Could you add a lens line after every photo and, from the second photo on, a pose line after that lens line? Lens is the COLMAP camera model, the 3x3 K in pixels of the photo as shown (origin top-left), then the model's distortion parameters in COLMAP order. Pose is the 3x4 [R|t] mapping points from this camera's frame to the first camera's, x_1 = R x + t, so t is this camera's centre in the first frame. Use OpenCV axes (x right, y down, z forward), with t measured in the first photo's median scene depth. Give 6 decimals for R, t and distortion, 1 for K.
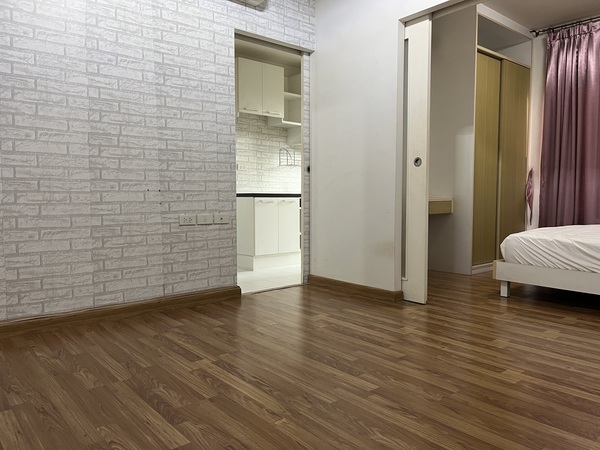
lens RADIAL K [[455.8, 0, 300.5], [0, 455.8, 224.8], [0, 0, 1]] dist [0.054871, -0.070058]
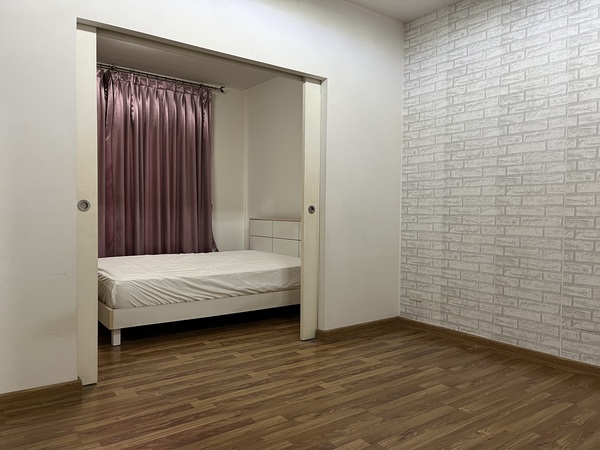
lens RADIAL K [[455.8, 0, 302.3], [0, 455.8, 220.7], [0, 0, 1]] dist [0.054871, -0.070058]
pose [[0.053989, -0.016898, 0.998399, -0.504739], [0.047489, 0.998769, 0.014336, -0.101586], [-0.997412, 0.046639, 0.054725, 0.582023]]
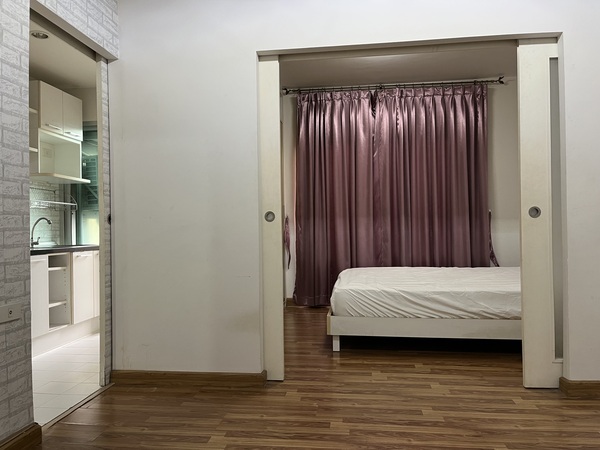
lens RADIAL K [[455.8, 0, 300.3], [0, 455.8, 223.5], [0, 0, 1]] dist [0.054871, -0.070058]
pose [[0.730881, -0.003557, 0.682495, -0.298817], [0.053592, 0.997198, -0.052194, -0.073809], [-0.680397, 0.074724, 0.729024, 0.331545]]
